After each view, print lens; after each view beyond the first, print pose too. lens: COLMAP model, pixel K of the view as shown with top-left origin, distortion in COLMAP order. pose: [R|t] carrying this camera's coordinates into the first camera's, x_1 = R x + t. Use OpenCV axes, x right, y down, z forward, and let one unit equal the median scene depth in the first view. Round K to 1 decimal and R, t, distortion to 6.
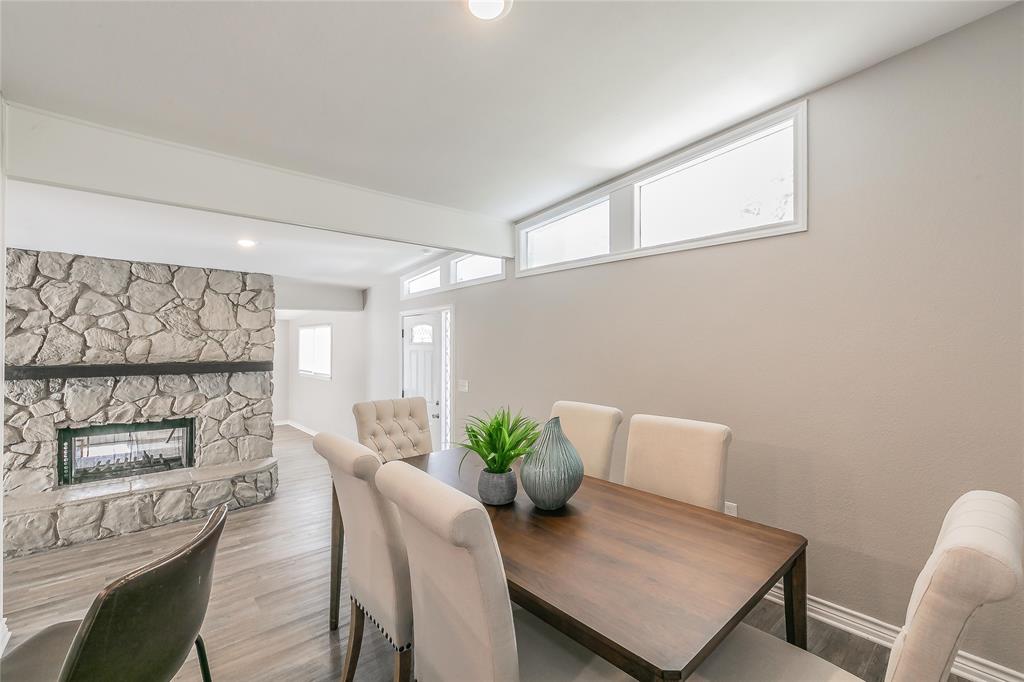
lens RADIAL K [[439.2, 0, 512.3], [0, 439.2, 337.1], [0, 0, 1]] dist [-0.000930, -0.000349]
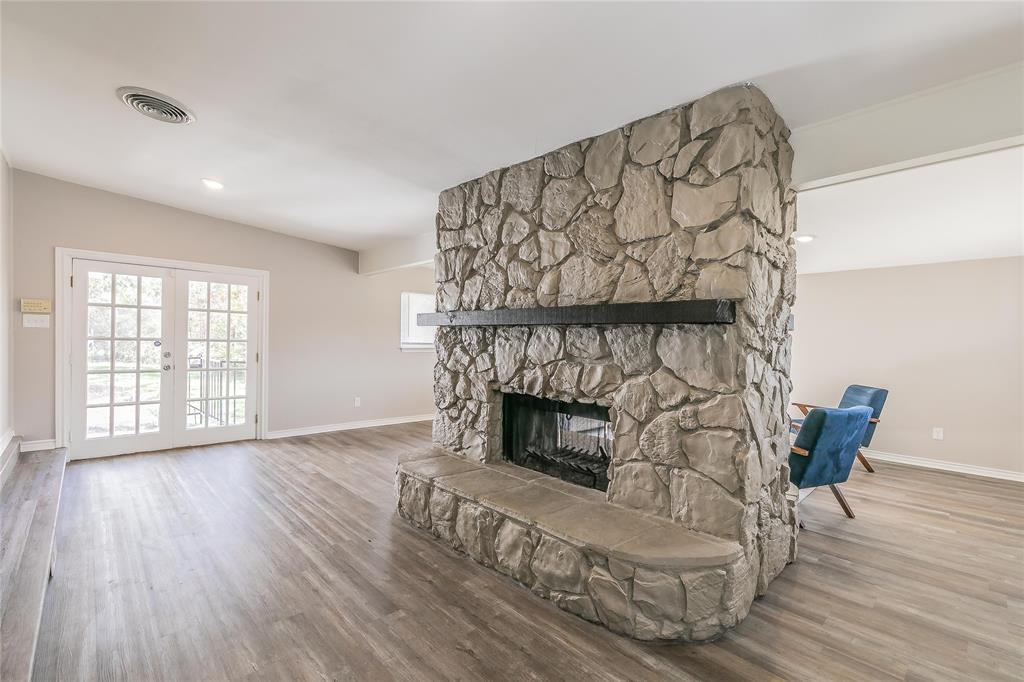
lens RADIAL K [[453.6, 0, 515.7], [0, 453.6, 343.9], [0, 0, 1]] dist [-0.000308, -0.000072]
pose [[0.046696, 0.010974, -0.998849, -0.170759], [0.001307, 0.999938, 0.011047, 0.101246], [0.998908, -0.001822, 0.046679, 0.883193]]
